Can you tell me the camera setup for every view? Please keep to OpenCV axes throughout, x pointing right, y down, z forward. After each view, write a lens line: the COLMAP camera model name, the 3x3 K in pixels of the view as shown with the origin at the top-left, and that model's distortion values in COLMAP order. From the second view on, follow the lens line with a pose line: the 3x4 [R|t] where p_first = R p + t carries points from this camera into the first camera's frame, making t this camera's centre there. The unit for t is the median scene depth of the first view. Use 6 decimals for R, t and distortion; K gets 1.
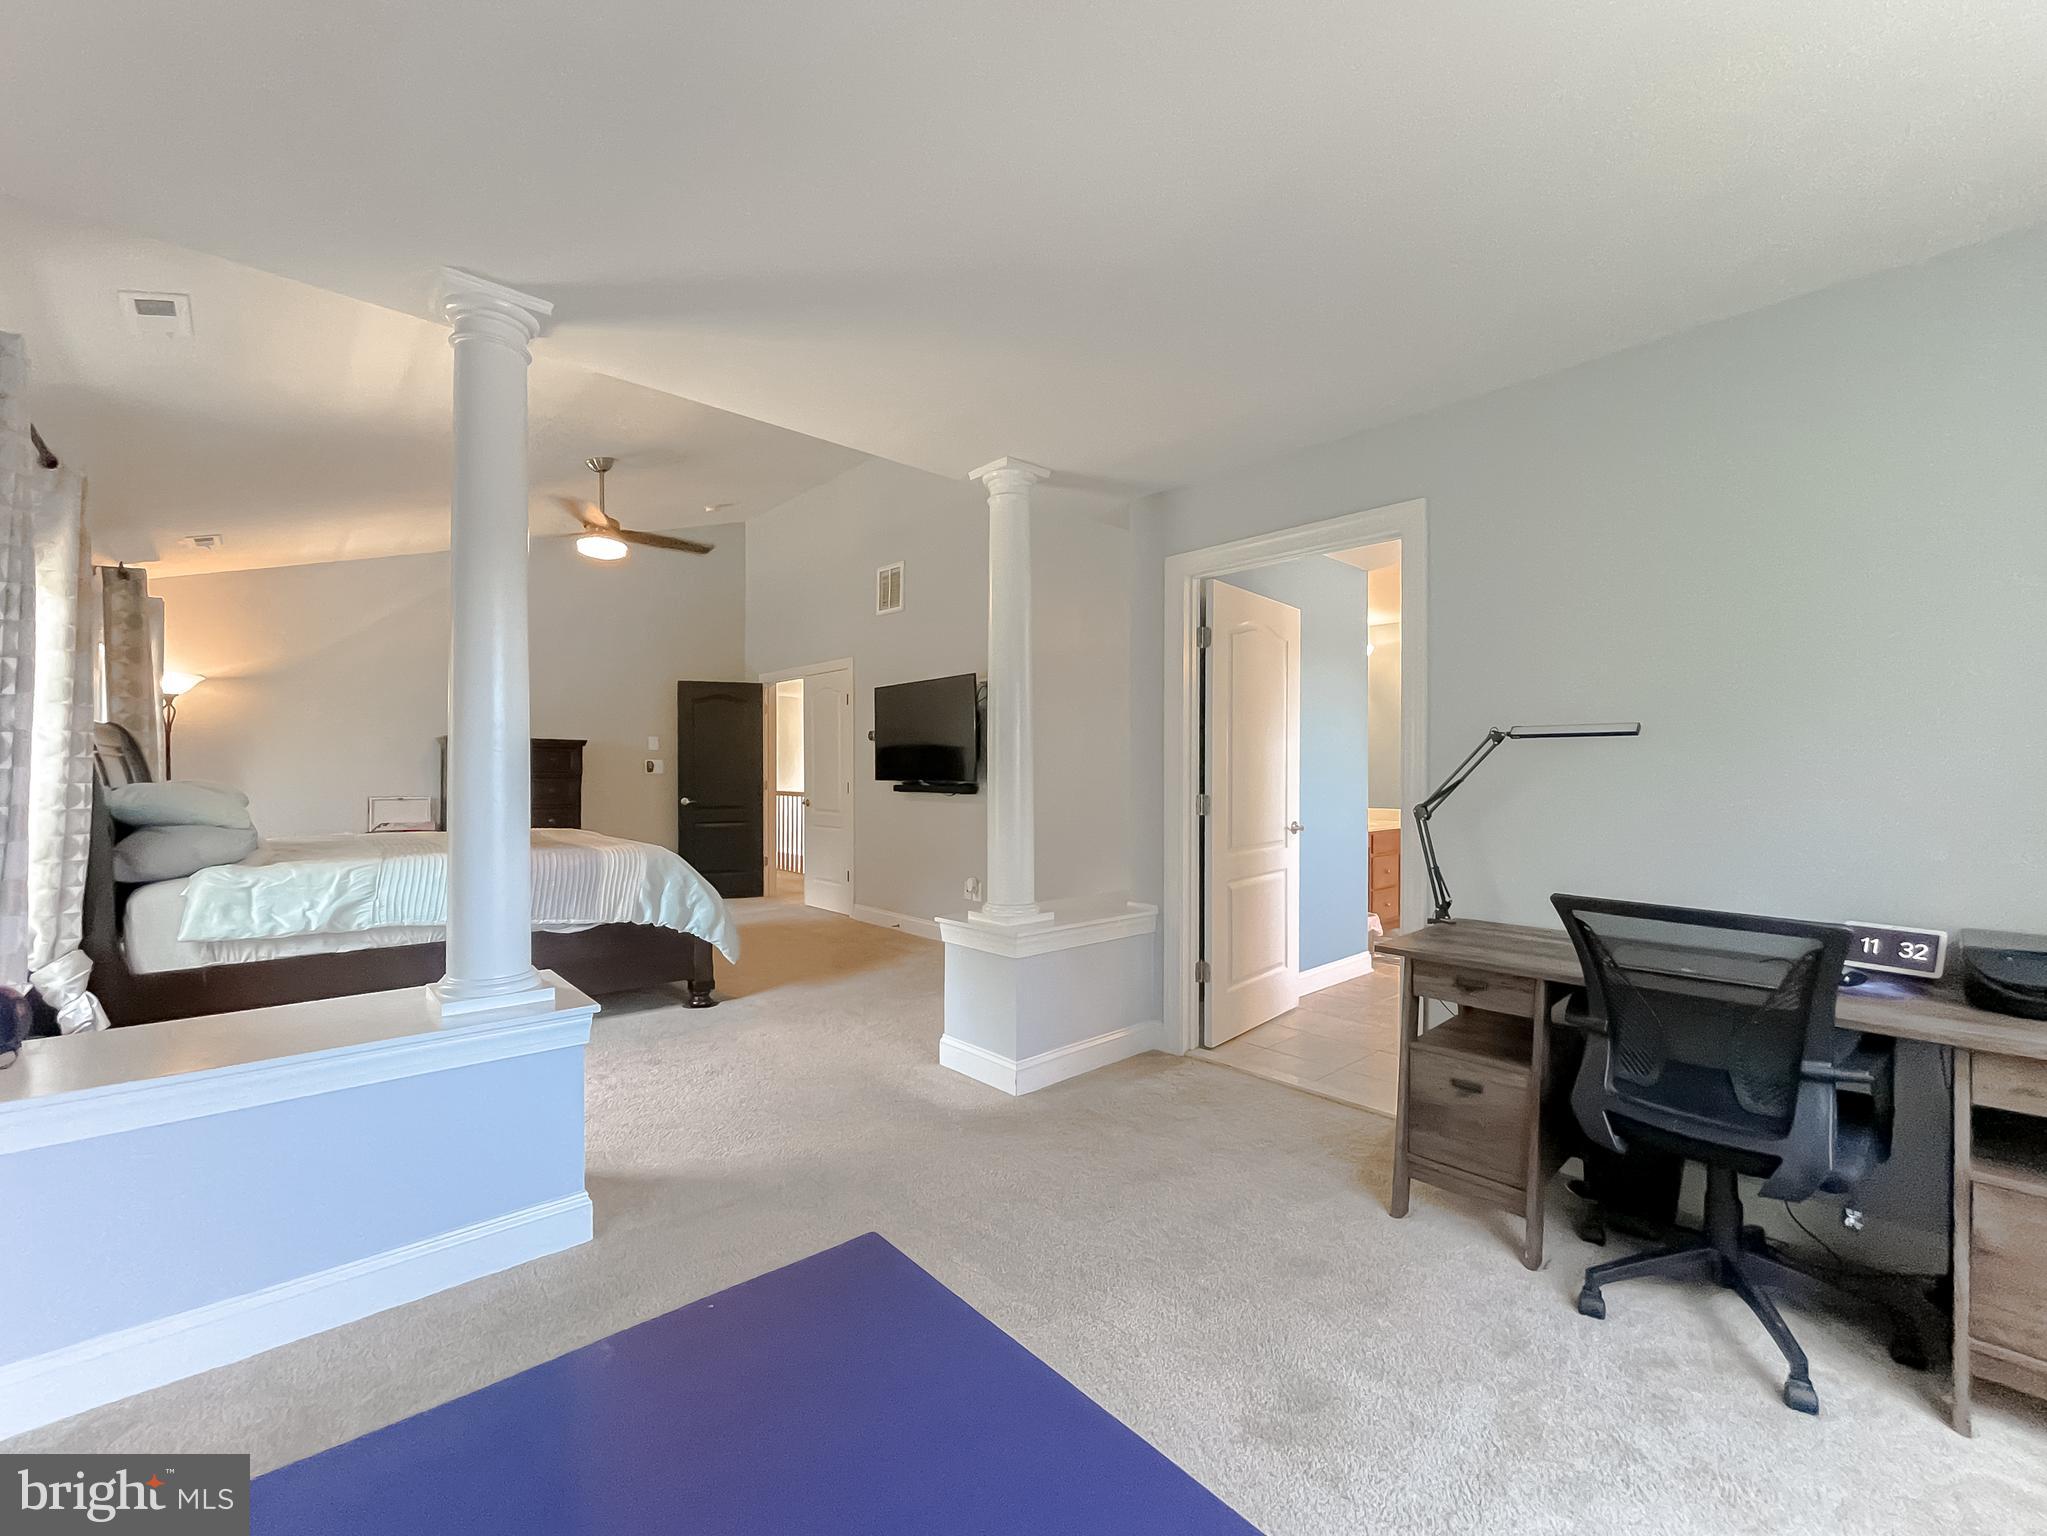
lens RADIAL K [[845.4, 0, 1023.5], [0, 845.4, 768.0], [0, 0, 1]] dist [-0.000880, -0.000447]
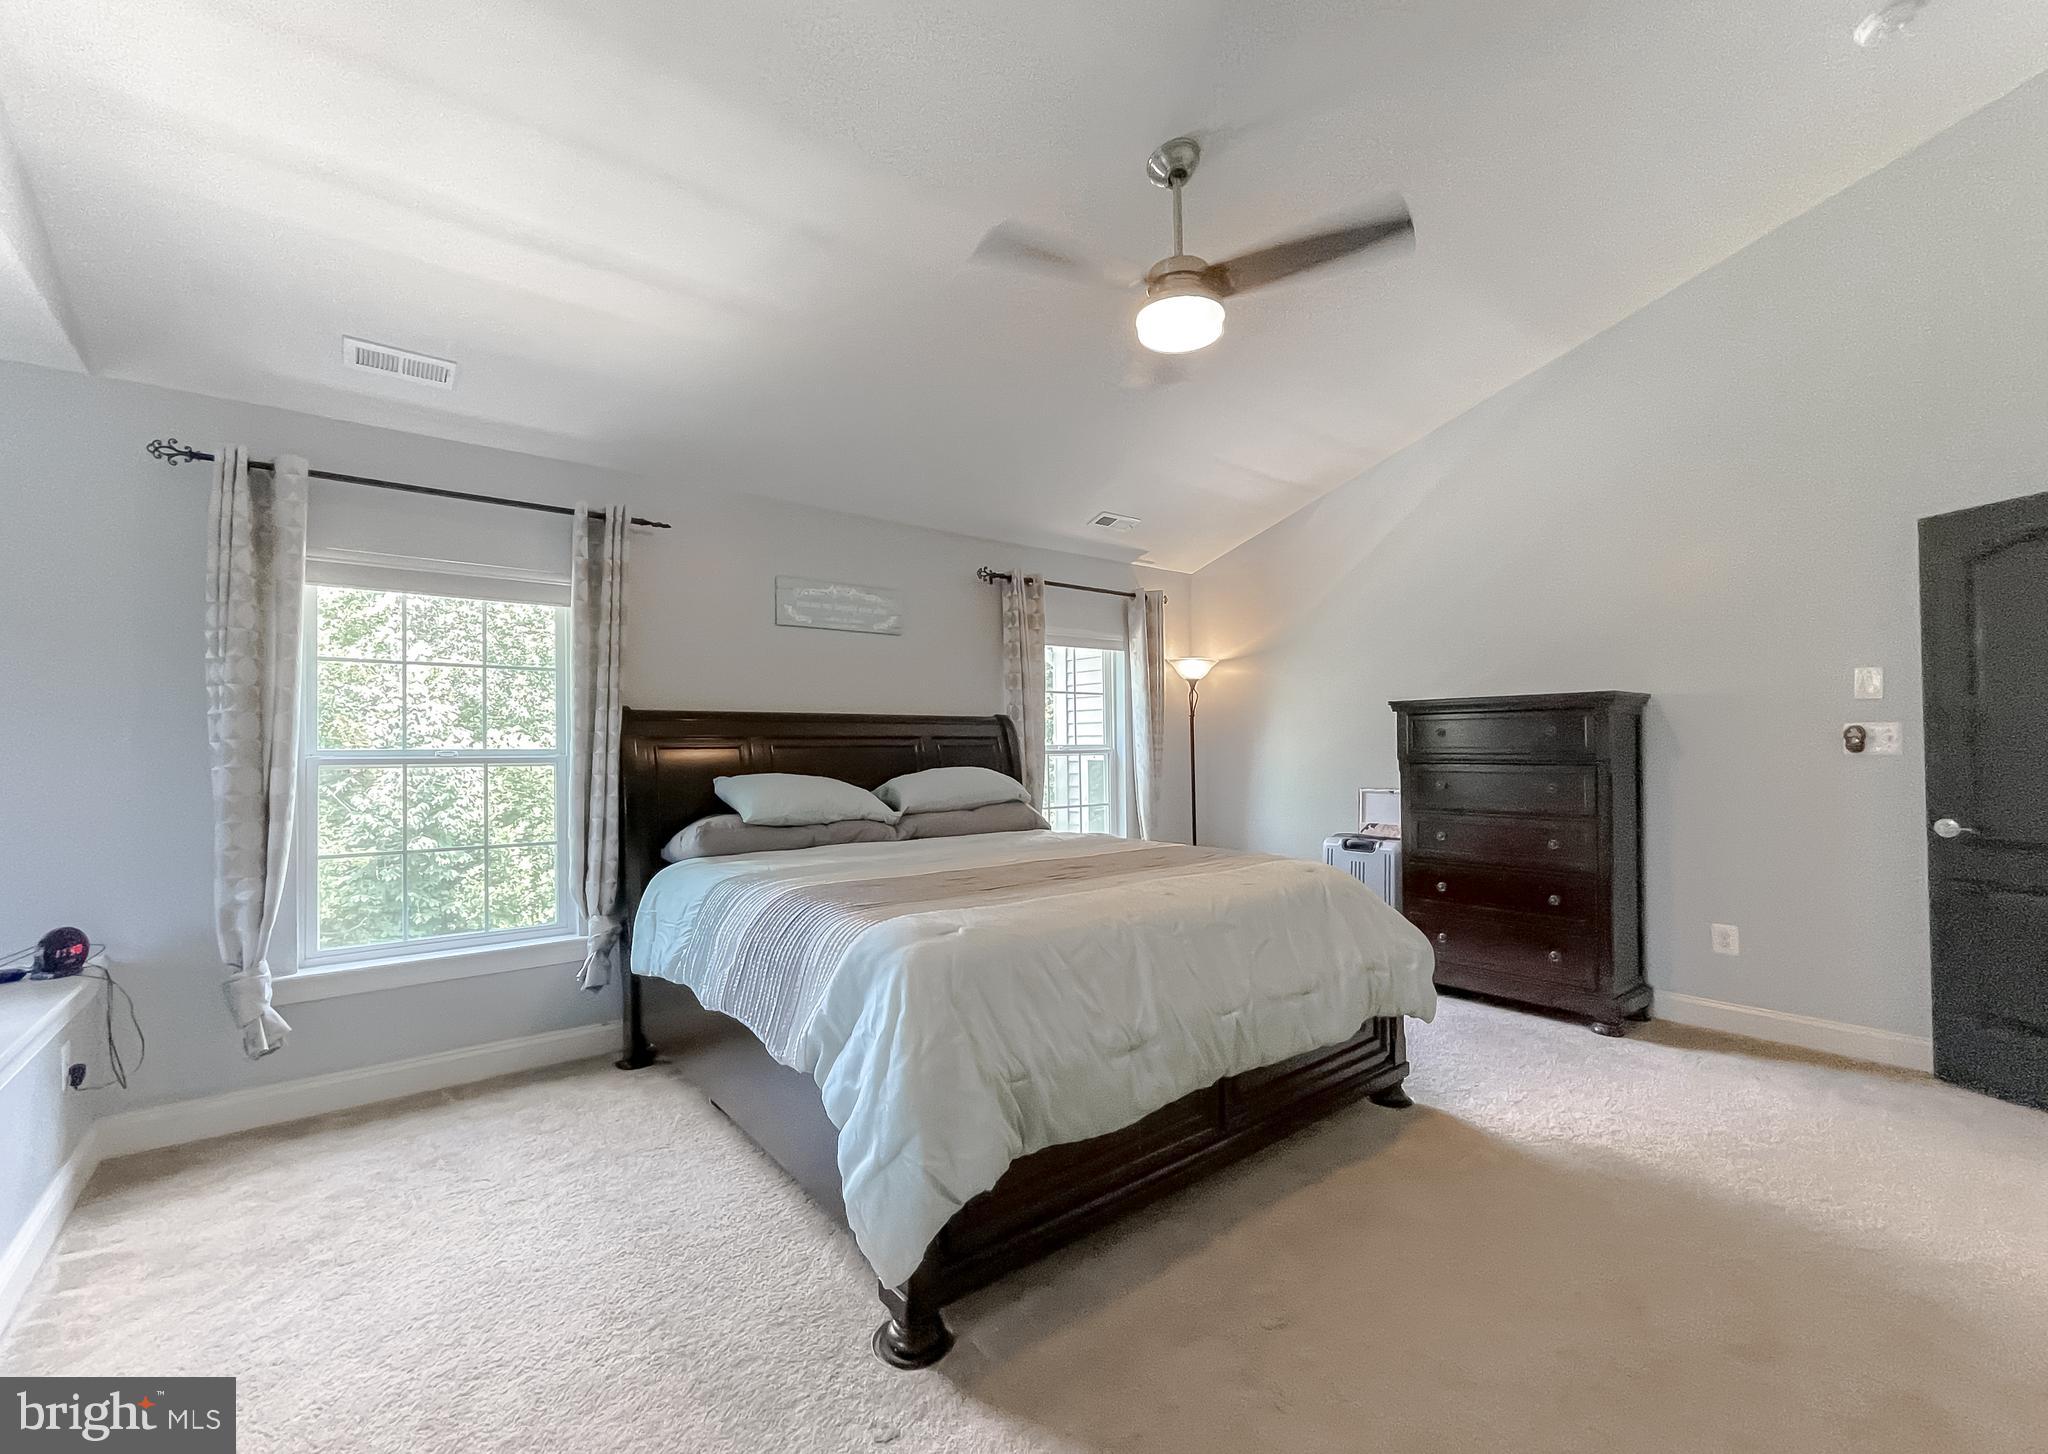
lens RADIAL K [[856.9, 0, 1026.0], [0, 856.9, 740.5], [0, 0, 1]] dist [0.000876, 0.000263]
pose [[-0.060044, -0.022973, -0.997931, 0.012963], [0.007308, 0.999698, -0.023454, 0.007044], [0.998169, -0.008701, -0.059858, 0.737310]]
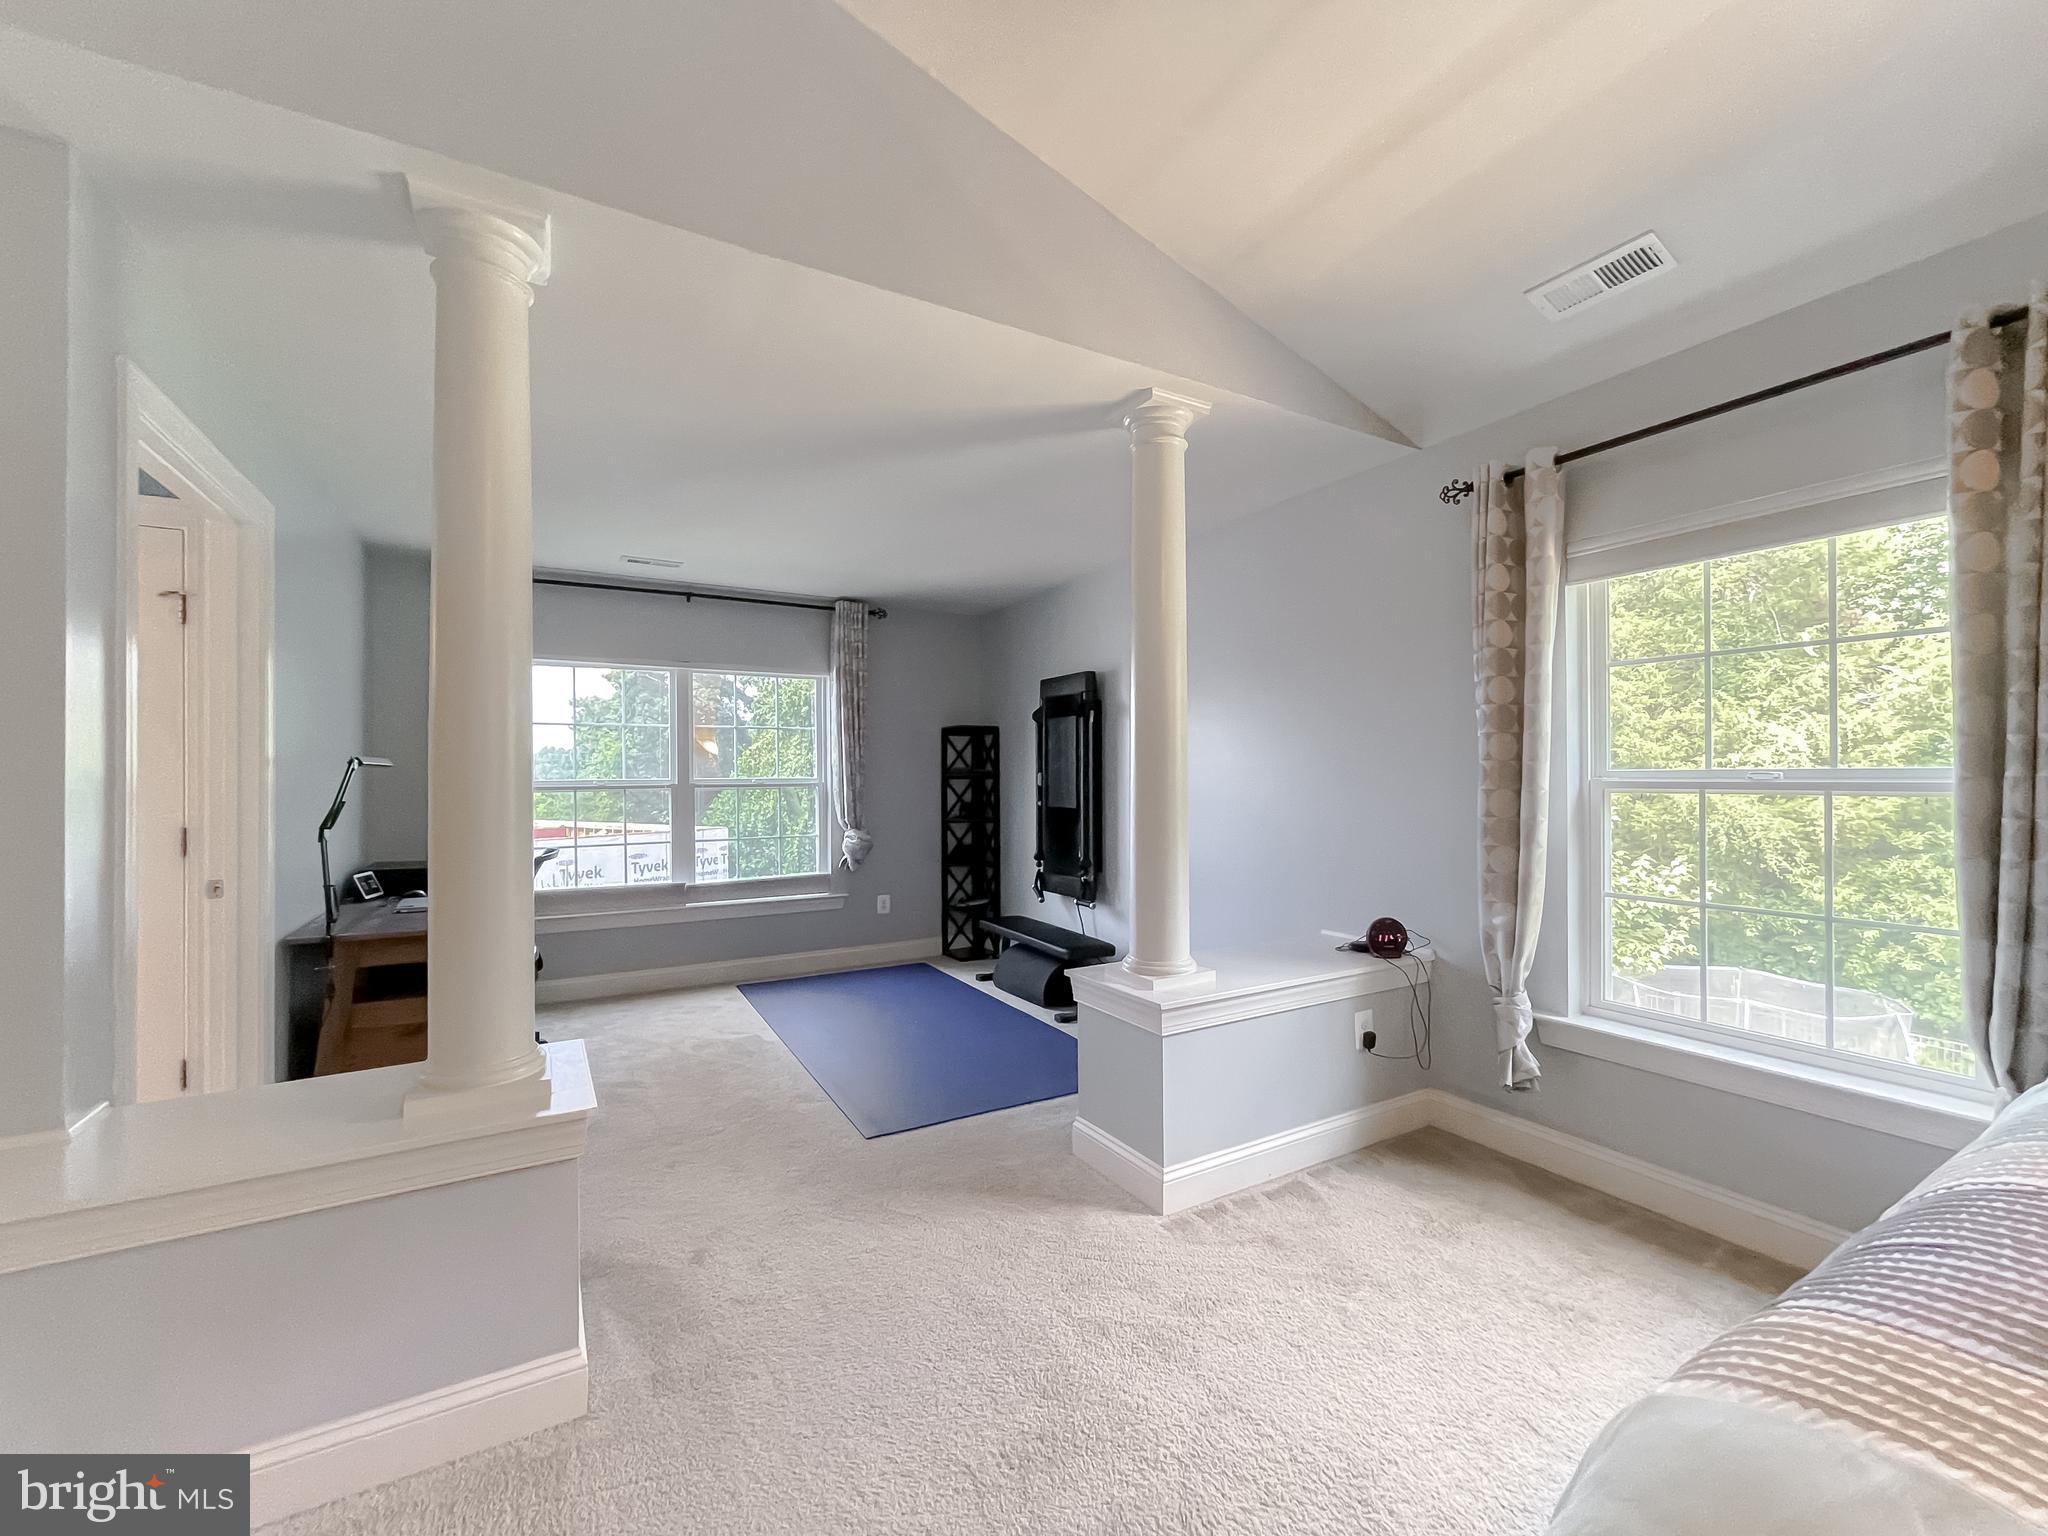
lens RADIAL K [[845.8, 0, 1024.0], [0, 845.8, 768.0], [0, 0, 1]] dist [-0.000880, -0.000447]
pose [[-0.977569, 0.017111, 0.209918, -0.237551], [0.018796, 0.999805, 0.006038, -0.008963], [-0.209774, 0.009848, -0.977700, 0.772898]]
